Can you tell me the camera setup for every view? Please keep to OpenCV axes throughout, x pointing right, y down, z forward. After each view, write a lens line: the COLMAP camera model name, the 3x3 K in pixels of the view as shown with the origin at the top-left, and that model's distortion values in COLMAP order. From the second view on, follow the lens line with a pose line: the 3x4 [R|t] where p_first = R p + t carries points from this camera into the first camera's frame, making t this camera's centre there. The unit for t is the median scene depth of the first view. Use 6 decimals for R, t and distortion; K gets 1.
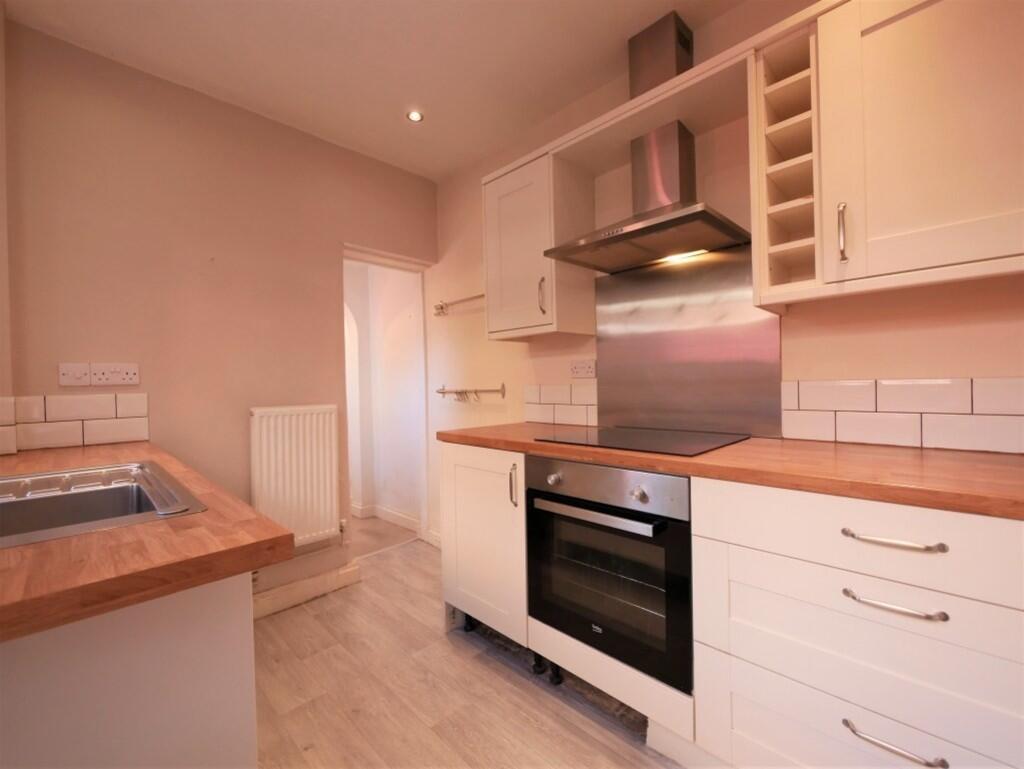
lens RADIAL K [[430.9, 0, 512.0], [0, 430.9, 384.5], [0, 0, 1]] dist [-0.010268, 0.000208]
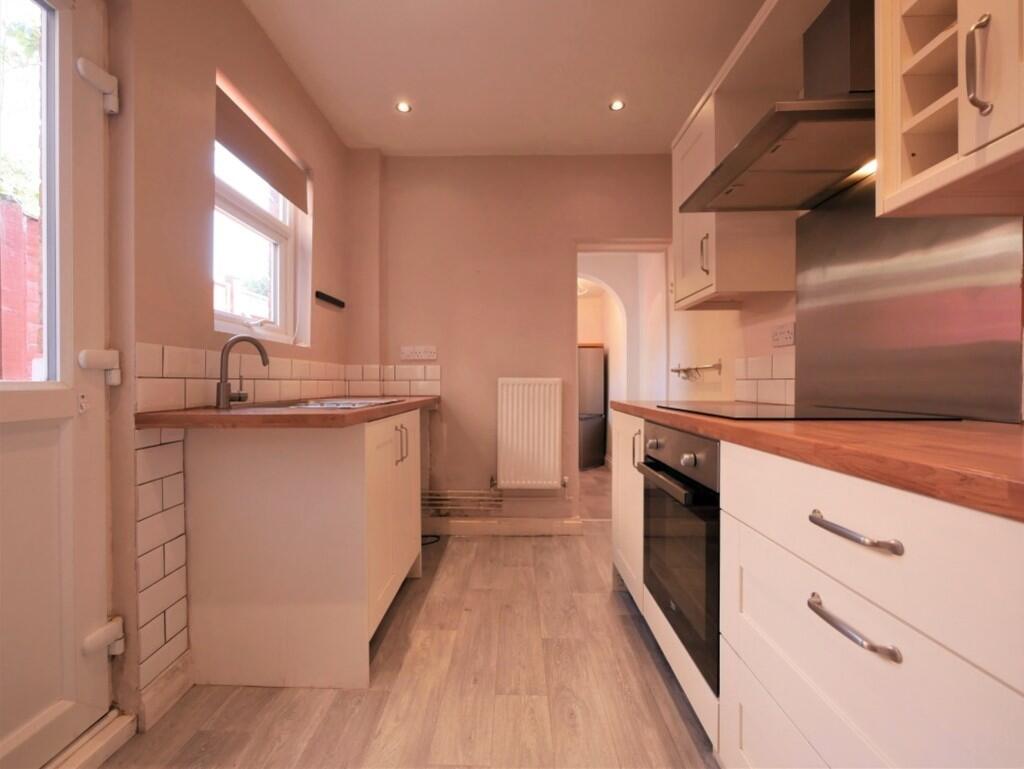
lens RADIAL K [[451.5, 0, 512.0], [0, 451.5, 384.5], [0, 0, 1]] dist [0.001690, 0.000208]
pose [[0.697043, 0.020548, -0.716734, 0.434478], [-0.014763, 0.999789, 0.014306, 0.054516], [0.716877, 0.000609, 0.697200, 0.042793]]
